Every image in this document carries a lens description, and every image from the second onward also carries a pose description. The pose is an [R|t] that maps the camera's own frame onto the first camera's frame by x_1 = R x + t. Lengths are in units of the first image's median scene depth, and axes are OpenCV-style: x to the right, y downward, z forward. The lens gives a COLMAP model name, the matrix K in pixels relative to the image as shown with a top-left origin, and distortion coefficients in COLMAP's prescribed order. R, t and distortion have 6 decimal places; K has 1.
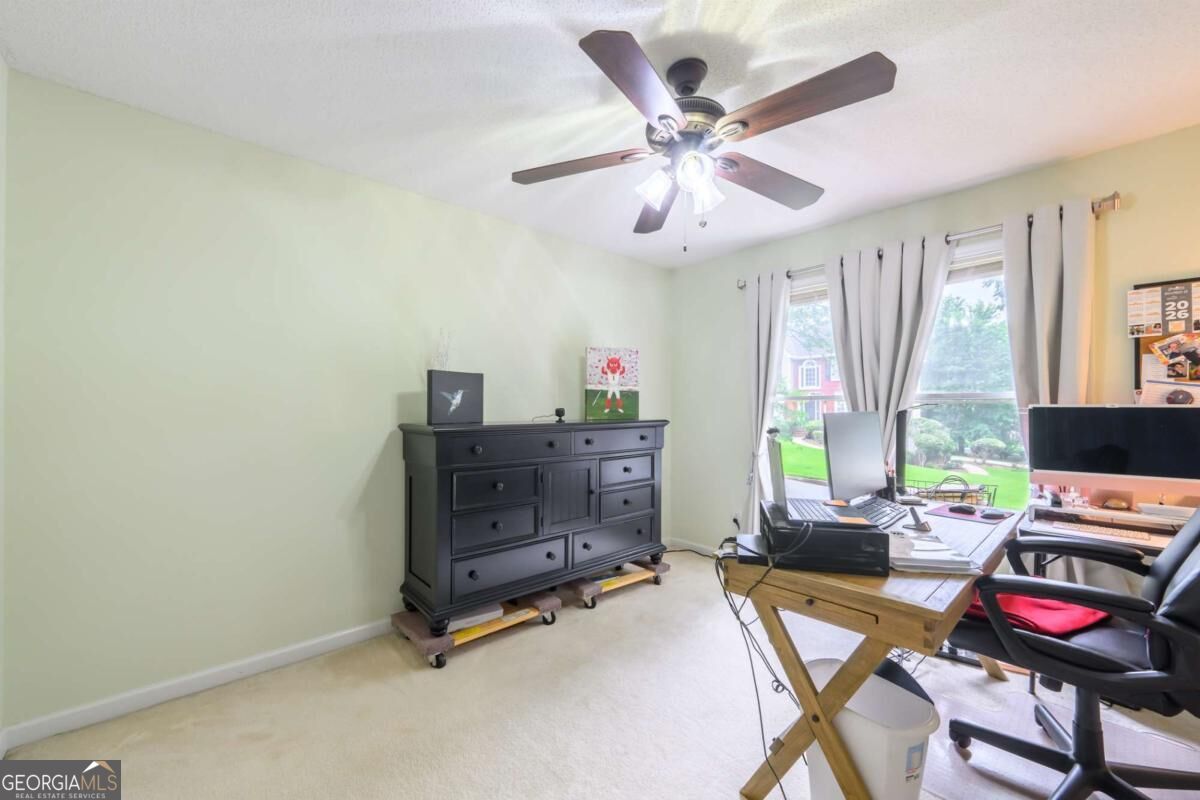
lens RADIAL K [[474.6, 0, 601.8], [0, 474.6, 406.2], [0, 0, 1]] dist [0.000987, 0.001175]
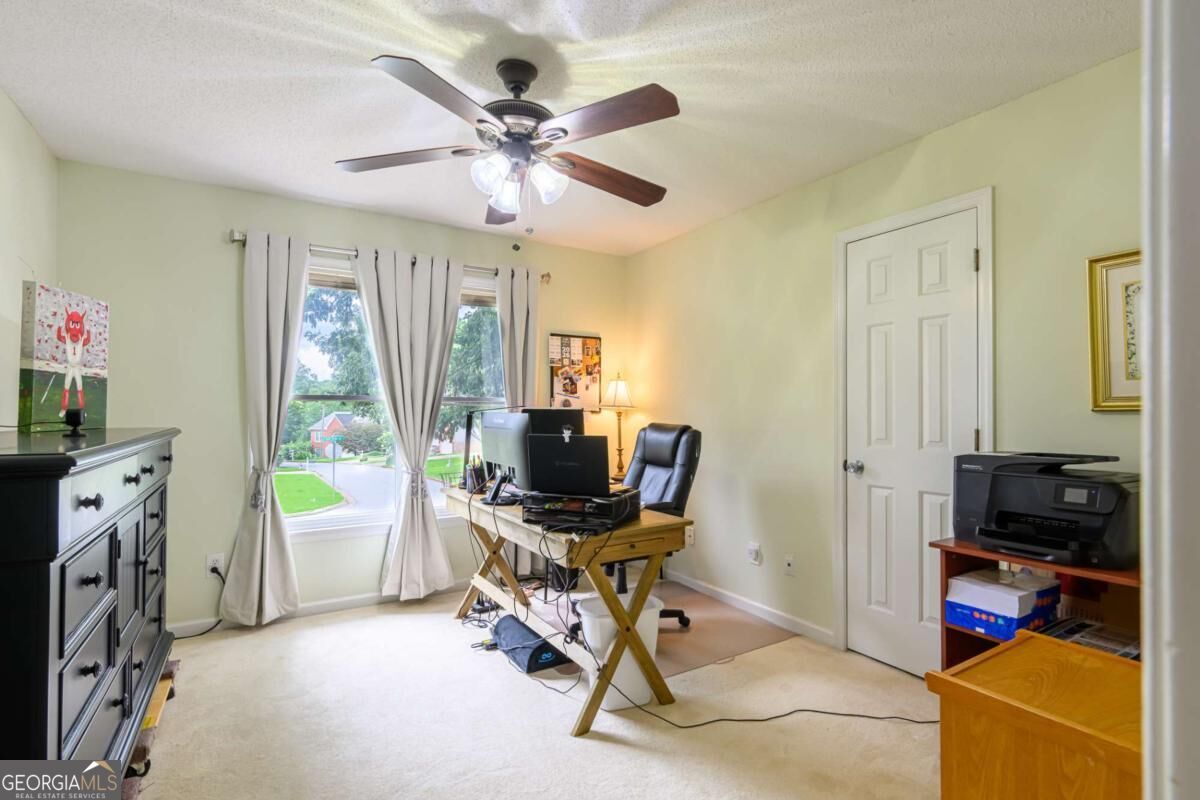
lens RADIAL K [[580.3, 0, 603.6], [0, 580.3, 403.9], [0, 0, 1]] dist [-0.000049, -0.000013]
pose [[0.178672, 0.012560, 0.983828, -0.512443], [-0.005030, 0.999917, -0.011852, 0.004138], [-0.983896, -0.002831, 0.178721, 0.317623]]
